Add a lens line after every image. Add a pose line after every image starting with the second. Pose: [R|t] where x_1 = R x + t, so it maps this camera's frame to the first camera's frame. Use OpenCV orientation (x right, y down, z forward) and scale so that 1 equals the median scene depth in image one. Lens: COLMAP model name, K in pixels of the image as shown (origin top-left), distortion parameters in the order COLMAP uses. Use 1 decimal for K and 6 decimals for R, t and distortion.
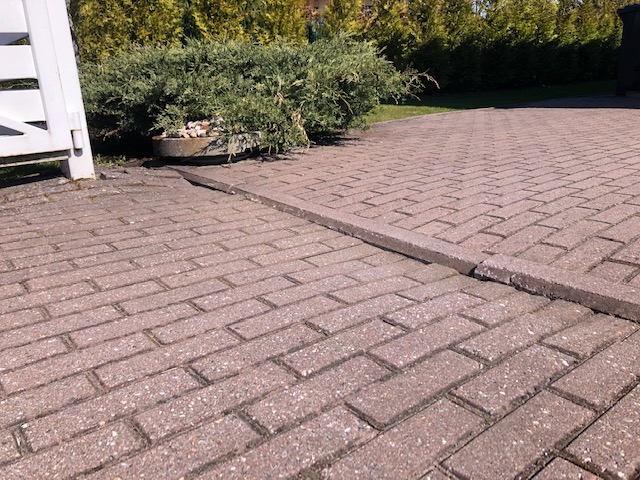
lens RADIAL K [[521.0, 0, 309.8], [0, 521.0, 241.3], [0, 0, 1]] dist [0.012289, 0.004657]
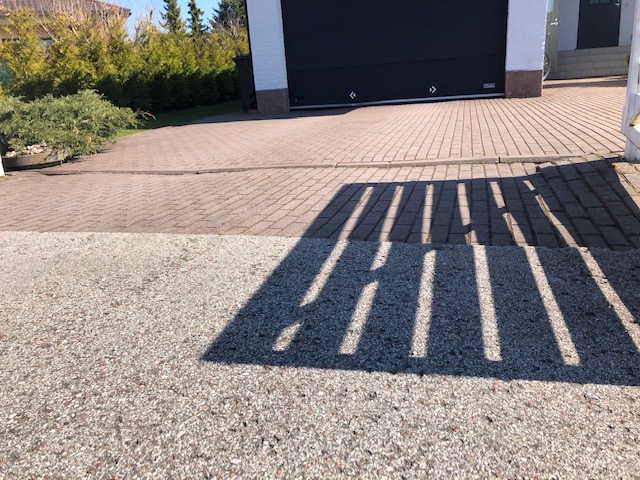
lens RADIAL K [[521.0, 0, 309.8], [0, 521.0, 241.3], [0, 0, 1]] dist [0.012289, 0.004657]
pose [[0.816543, -0.200608, 0.541308, -0.128592], [0.219673, 0.975112, 0.030007, 0.069464], [-0.533856, 0.094409, 0.840289, -0.280147]]
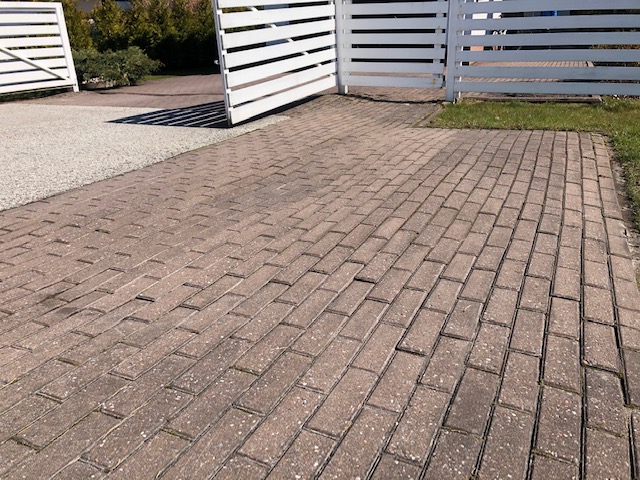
lens RADIAL K [[521.0, 0, 309.8], [0, 521.0, 241.3], [0, 0, 1]] dist [0.012289, 0.004657]
pose [[0.901782, -0.160414, 0.401319, -0.129060], [0.144708, 0.987040, 0.069372, 0.204076], [-0.407246, -0.004485, 0.913307, -0.695527]]
